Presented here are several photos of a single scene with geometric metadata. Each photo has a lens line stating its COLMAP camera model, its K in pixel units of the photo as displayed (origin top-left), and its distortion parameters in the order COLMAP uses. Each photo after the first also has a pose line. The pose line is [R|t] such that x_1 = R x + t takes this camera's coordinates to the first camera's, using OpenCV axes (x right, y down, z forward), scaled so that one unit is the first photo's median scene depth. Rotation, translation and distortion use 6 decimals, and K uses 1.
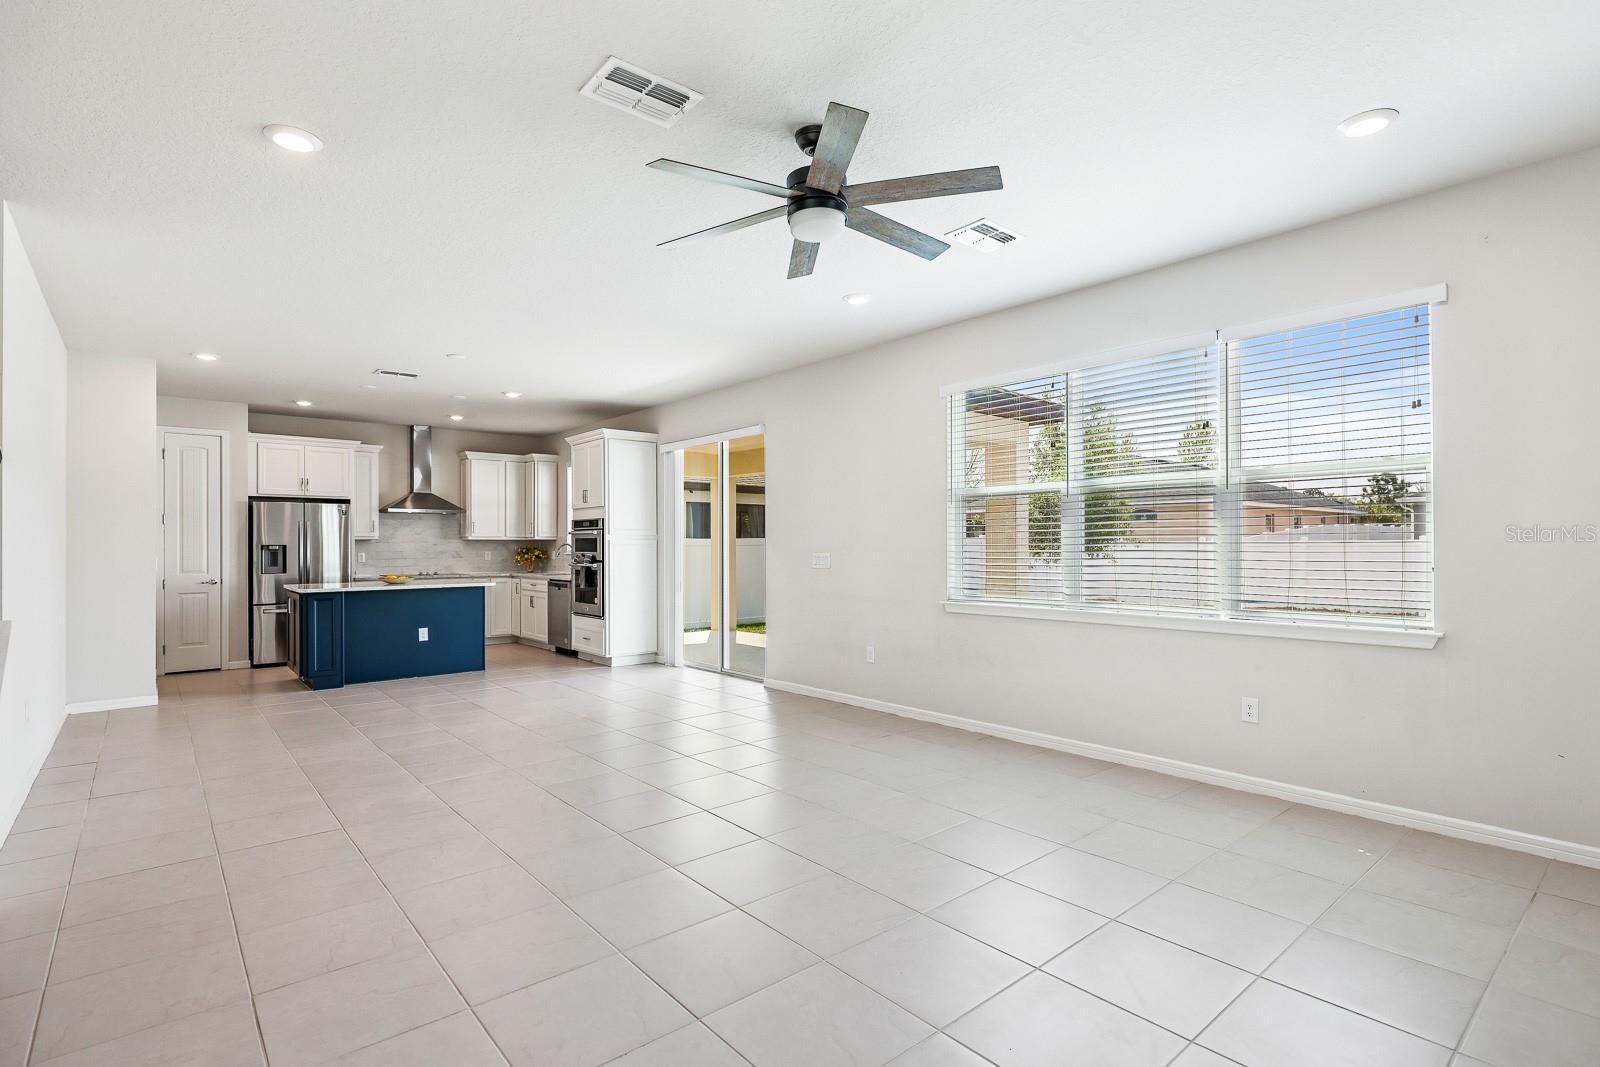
lens RADIAL K [[783.2, 0, 807.0], [0, 783.2, 538.4], [0, 0, 1]] dist [-0.003876, 0.000729]
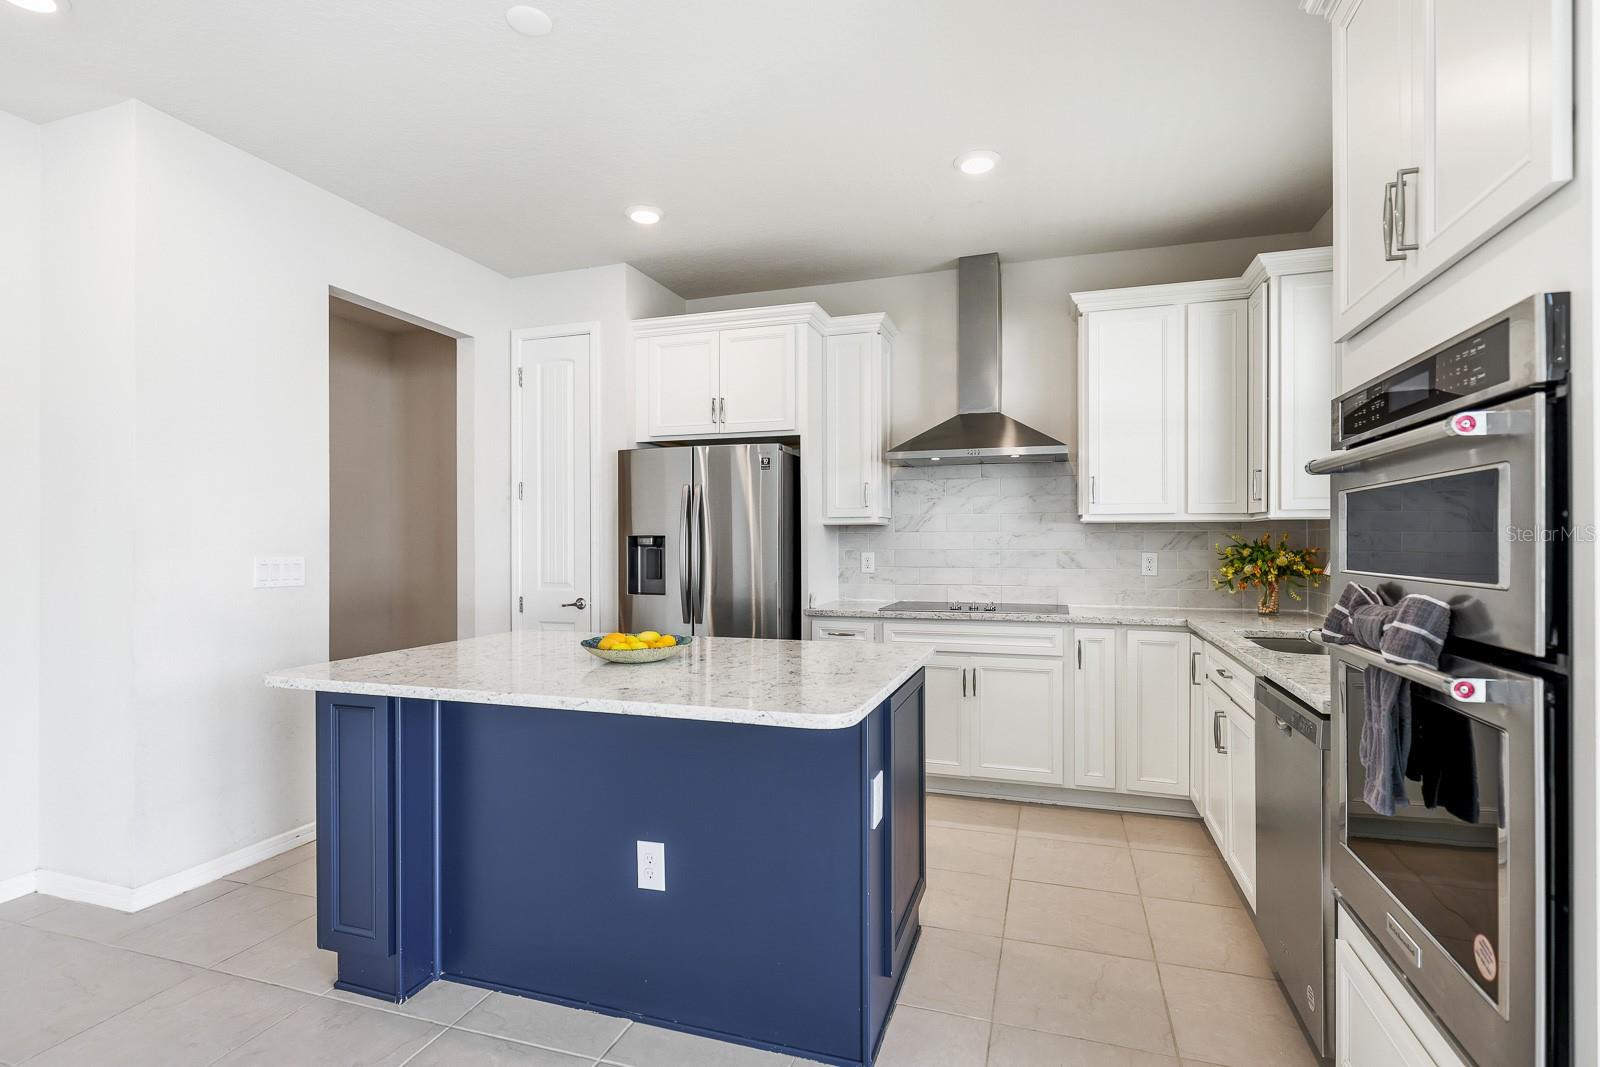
lens RADIAL K [[764.9, 0, 807.8], [0, 764.9, 541.5], [0, 0, 1]] dist [0.000324, 0.001867]
pose [[0.520873, 0.003734, -0.853626, -0.213514], [0.005666, 0.999953, 0.007832, 0.008518], [0.853615, -0.008916, 0.520828, 0.814727]]
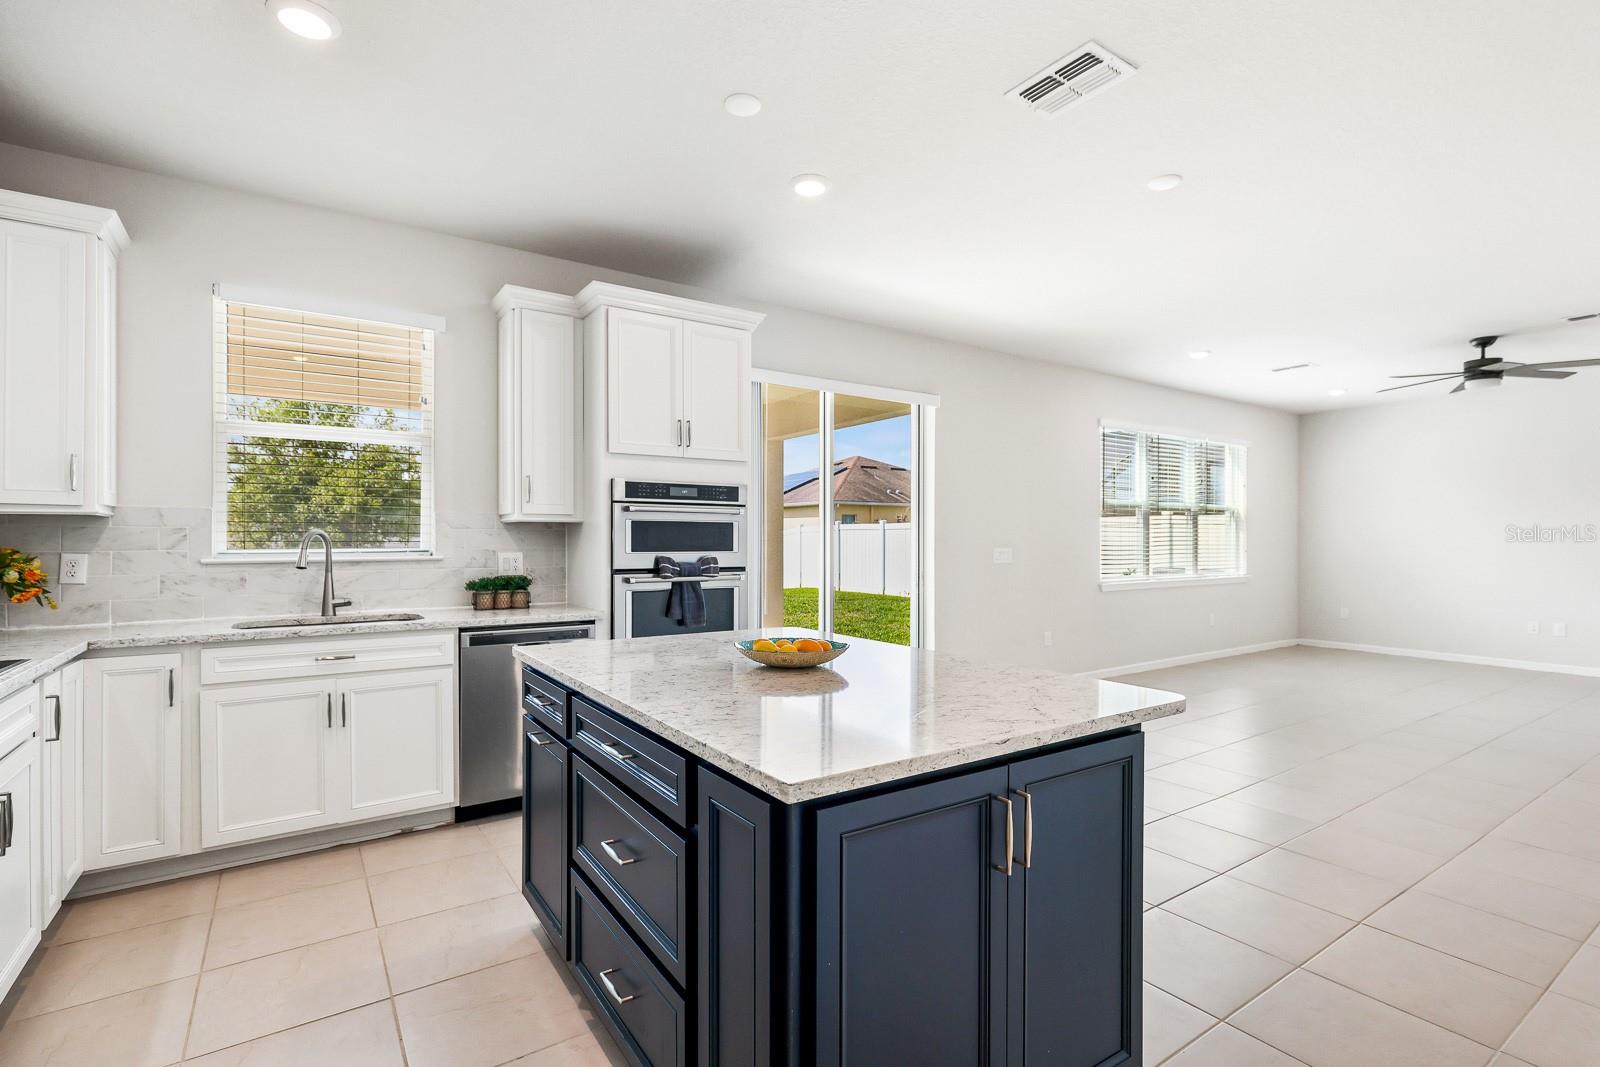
lens RADIAL K [[764.9, 0, 795.4], [0, 764.9, 540.4], [0, 0, 1]] dist [0.000324, 0.001867]
pose [[0.097781, 0.007231, 0.995182, -0.726870], [-0.007337, 0.999952, -0.006545, 0.013096], [-0.995181, -0.006662, 0.097829, 0.880567]]
